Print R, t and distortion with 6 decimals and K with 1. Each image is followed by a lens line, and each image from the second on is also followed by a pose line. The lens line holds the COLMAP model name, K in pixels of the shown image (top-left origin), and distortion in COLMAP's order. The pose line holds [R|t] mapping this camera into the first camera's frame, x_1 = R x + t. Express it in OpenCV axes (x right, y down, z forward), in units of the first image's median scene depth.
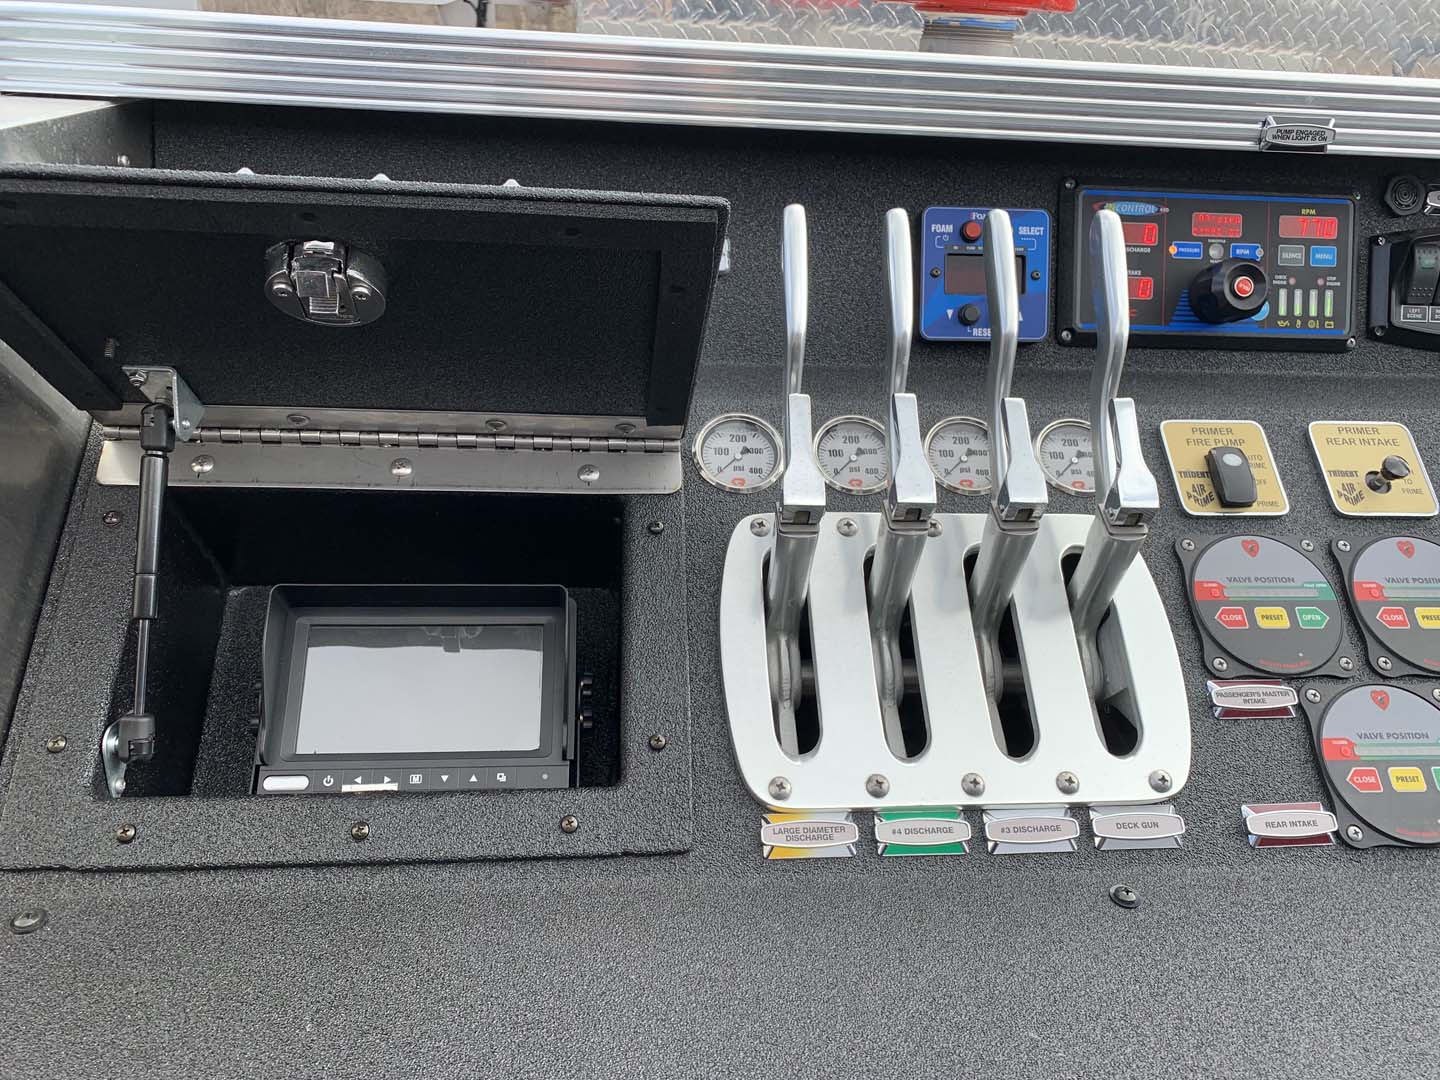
lens RADIAL K [[1093.2, 0, 720.0], [0, 1093.2, 540.0], [0, 0, 1]] dist [0.018760, -0.000508]
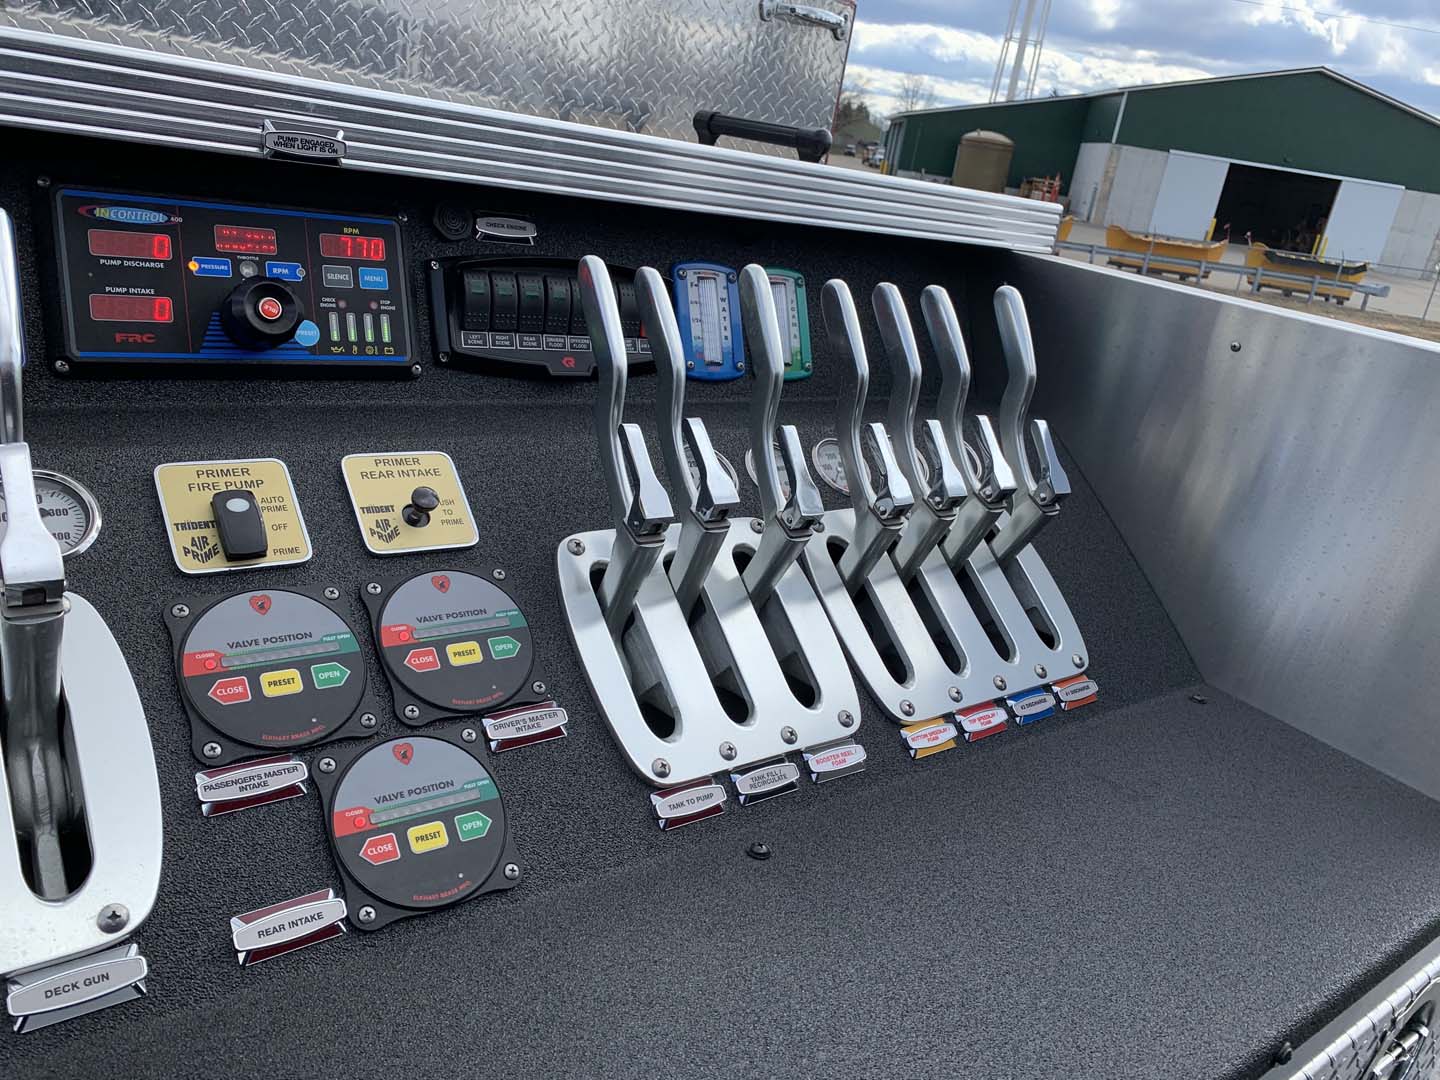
lens RADIAL K [[1093.2, 0, 720.0], [0, 1093.2, 540.0], [0, 0, 1]] dist [0.018760, -0.000508]
pose [[0.854612, -0.099701, 0.509606, 0.365421], [0.116502, 0.993190, -0.001065, -0.000263], [-0.506029, 0.060280, 0.860407, 0.068170]]
